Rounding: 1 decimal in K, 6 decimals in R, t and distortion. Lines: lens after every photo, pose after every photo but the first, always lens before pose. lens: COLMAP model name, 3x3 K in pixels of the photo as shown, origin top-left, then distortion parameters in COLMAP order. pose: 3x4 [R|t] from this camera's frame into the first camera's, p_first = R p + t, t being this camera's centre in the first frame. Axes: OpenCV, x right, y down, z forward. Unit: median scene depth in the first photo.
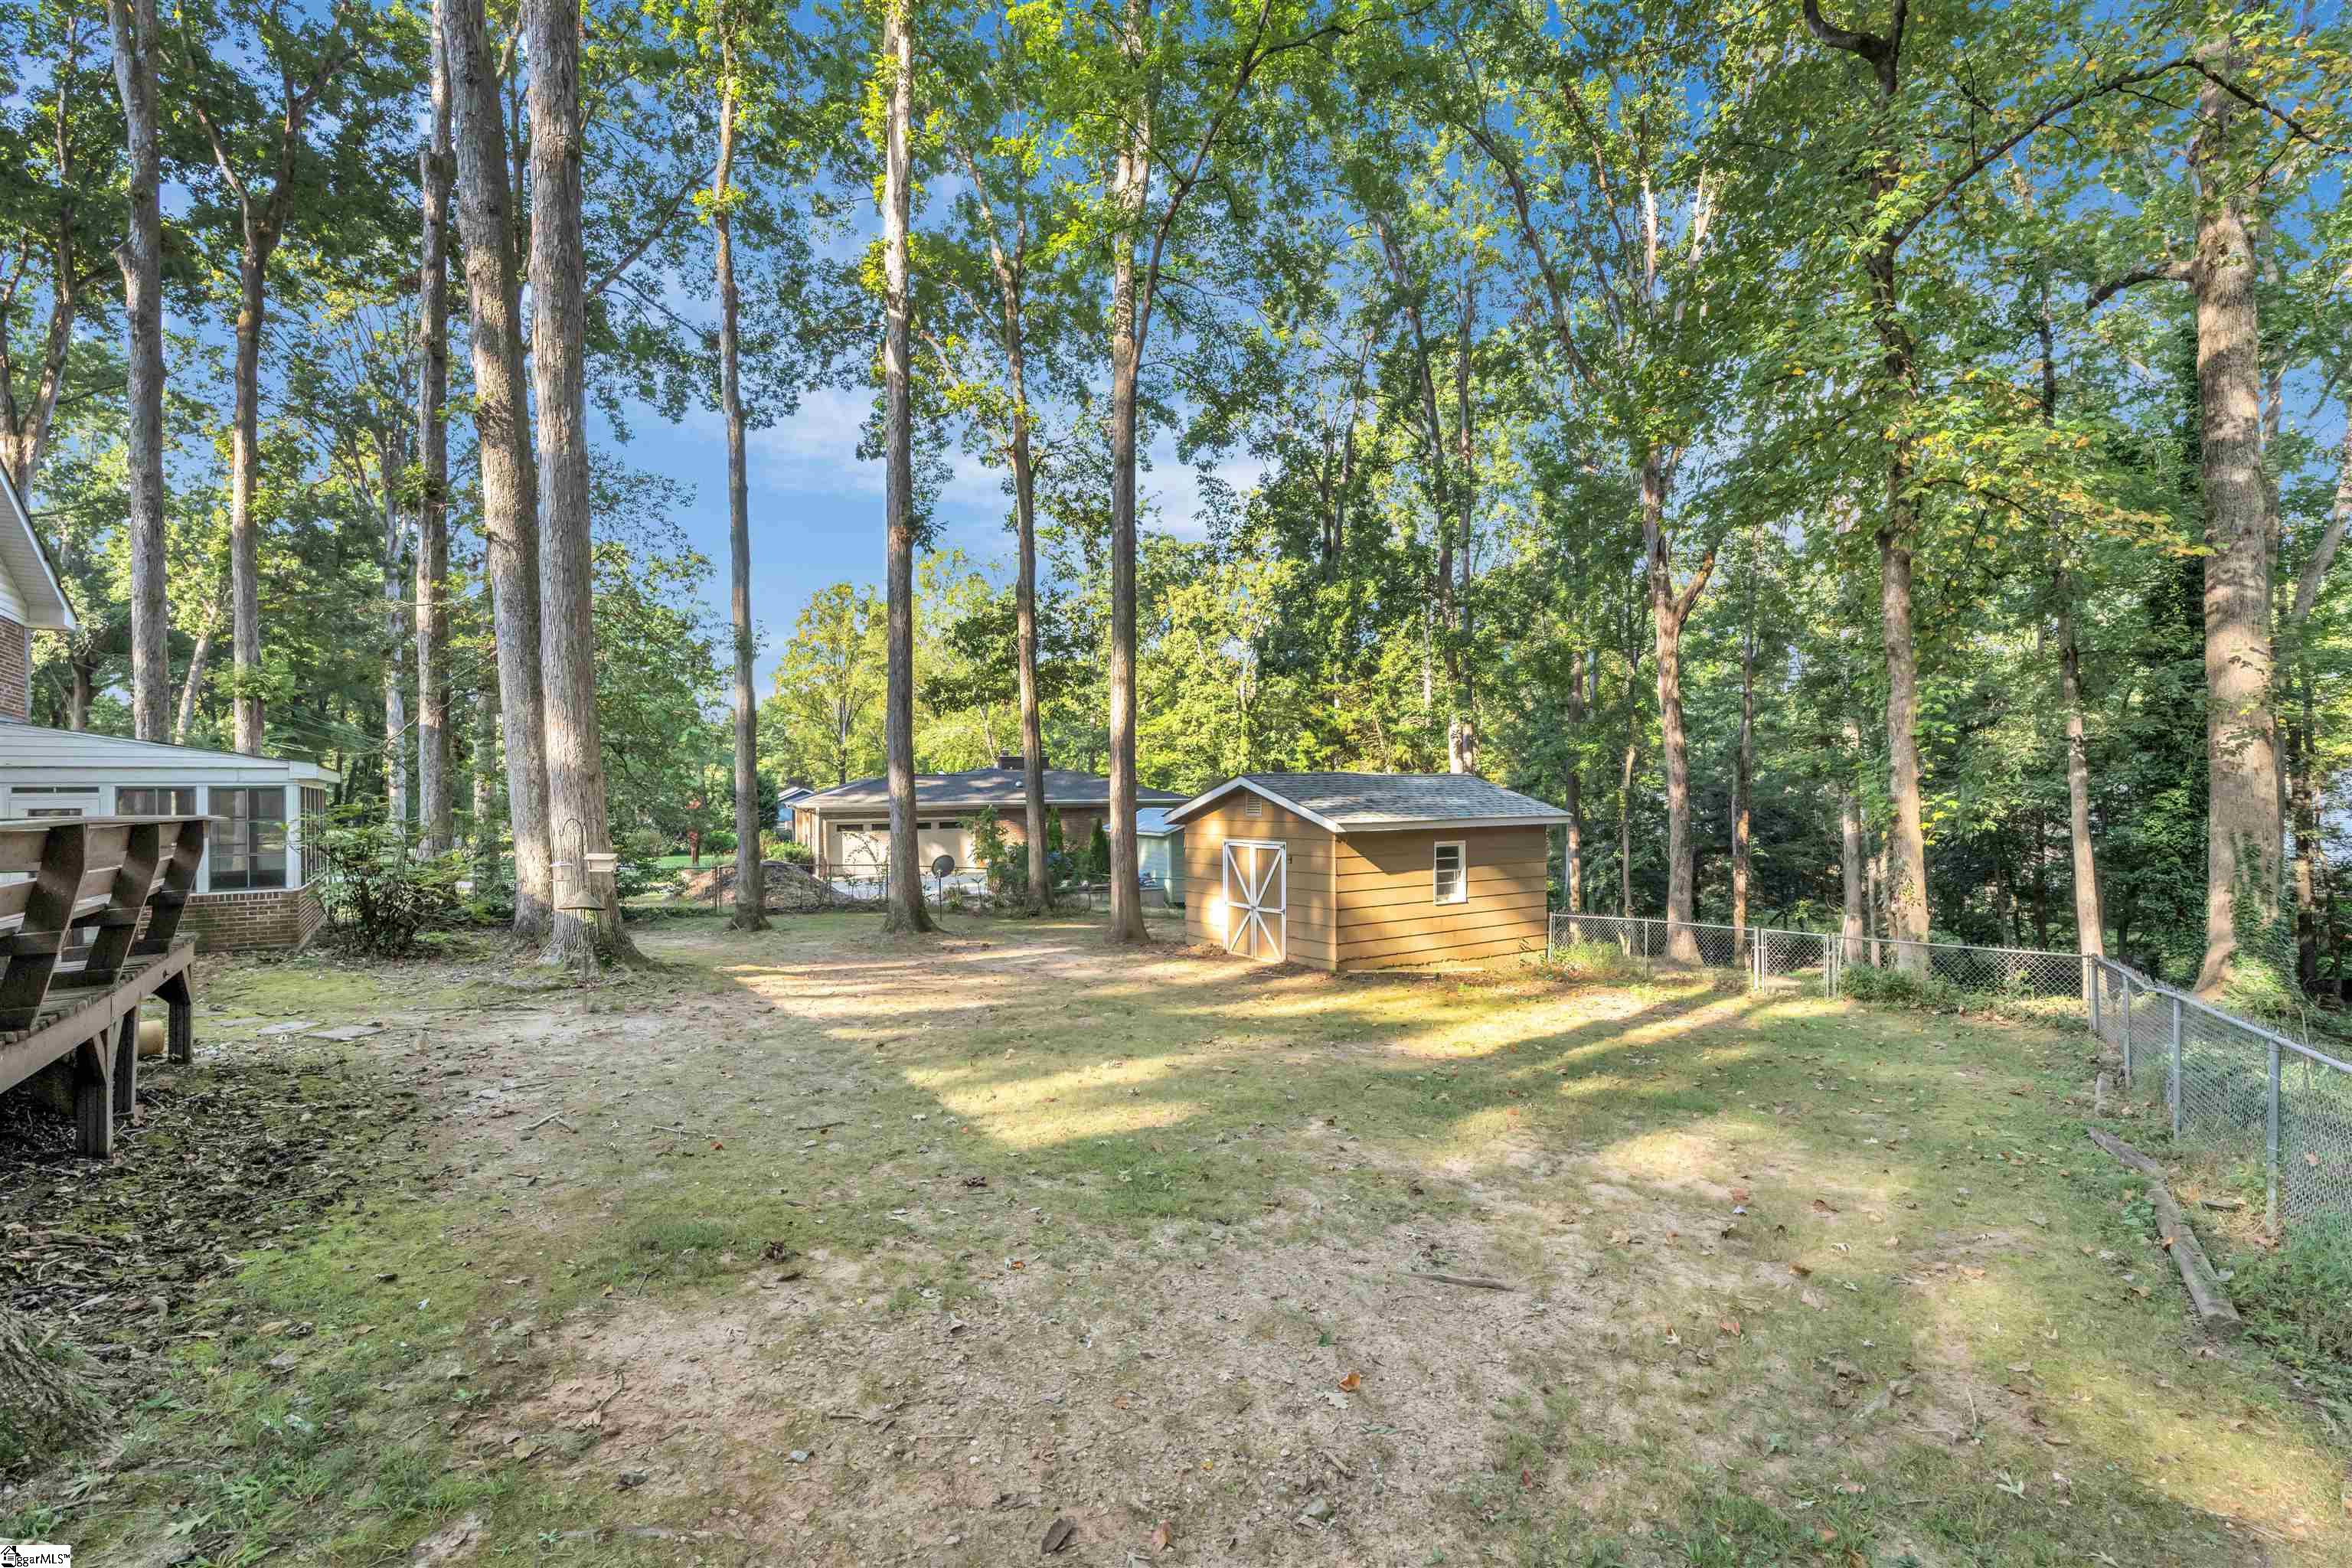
lens RADIAL K [[1028.0, 0, 1193.3], [0, 1028.0, 789.0], [0, 0, 1]] dist [-0.003332, -0.000630]
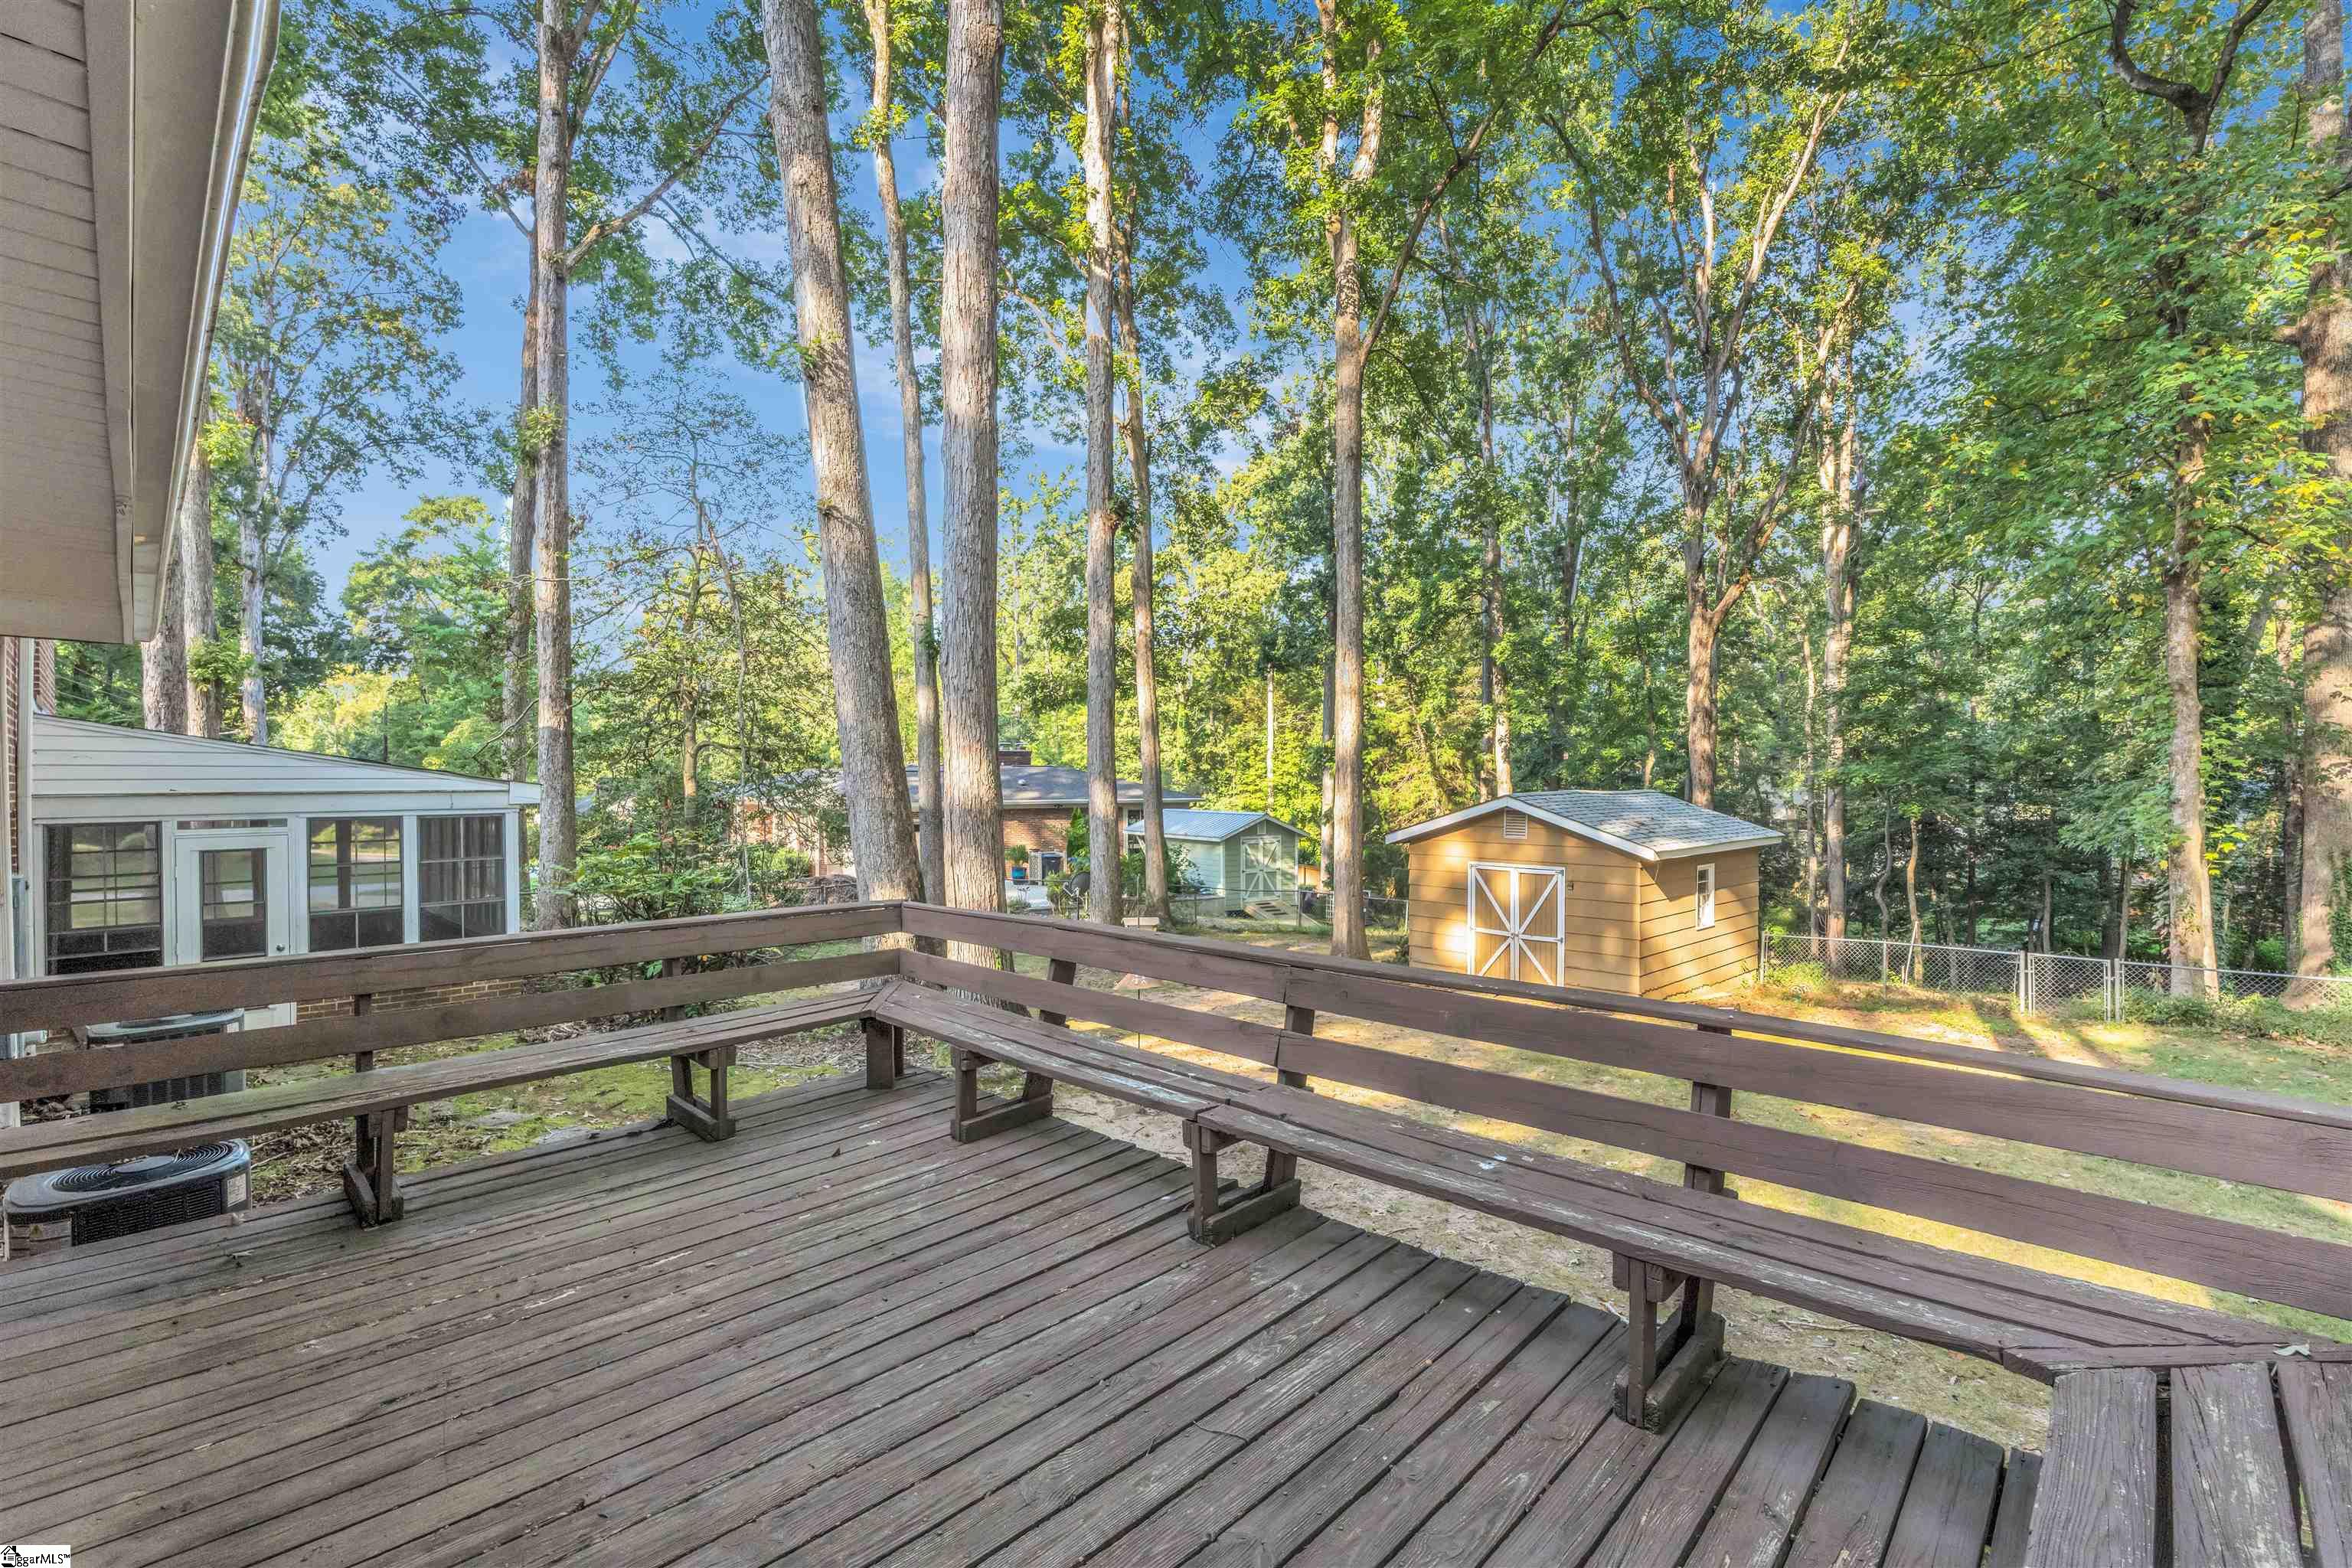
lens RADIAL K [[1028.0, 0, 1166.2], [0, 1028.0, 785.5], [0, 0, 1]] dist [-0.003332, -0.000630]
pose [[0.987773, 0.007690, 0.155712, -0.384125], [-0.009818, 0.999869, 0.012905, -0.030217], [-0.155592, -0.014276, 0.987718, 0.107794]]
